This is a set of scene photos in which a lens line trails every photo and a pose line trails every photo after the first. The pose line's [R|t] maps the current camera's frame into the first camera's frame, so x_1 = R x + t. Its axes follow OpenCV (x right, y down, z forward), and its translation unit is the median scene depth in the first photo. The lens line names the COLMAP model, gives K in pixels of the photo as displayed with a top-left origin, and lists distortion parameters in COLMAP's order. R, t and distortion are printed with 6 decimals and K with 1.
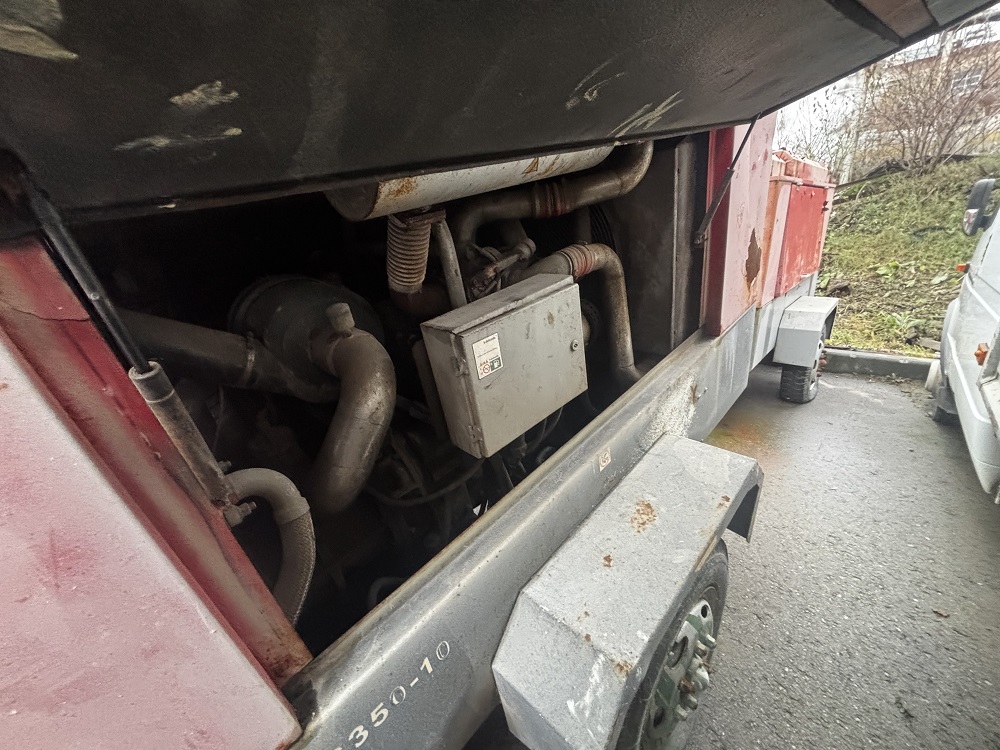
lens RADIAL K [[399.4, 0, 509.8], [0, 399.4, 378.0], [0, 0, 1]] dist [0.007428, -0.002668]
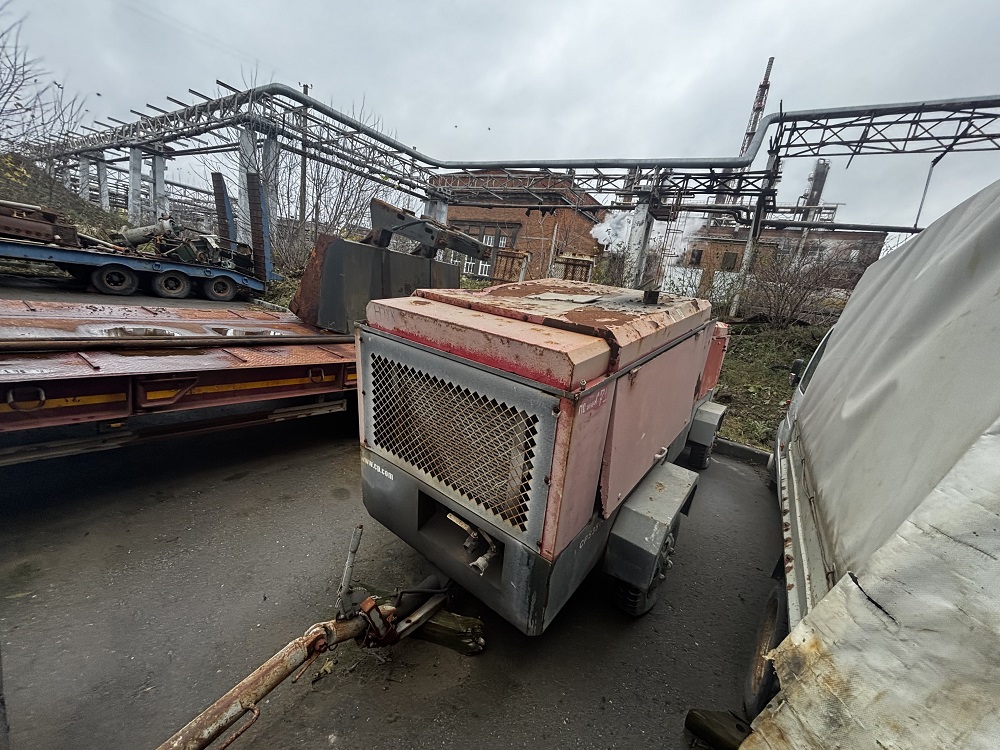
lens RADIAL K [[399.4, 0, 523.9], [0, 399.4, 374.7], [0, 0, 1]] dist [0.007428, -0.002668]
pose [[0.957358, 0.190646, 0.217073, -0.274850], [-0.160060, 0.975514, -0.150839, 0.039870], [-0.240514, 0.109662, 0.964431, -0.304858]]
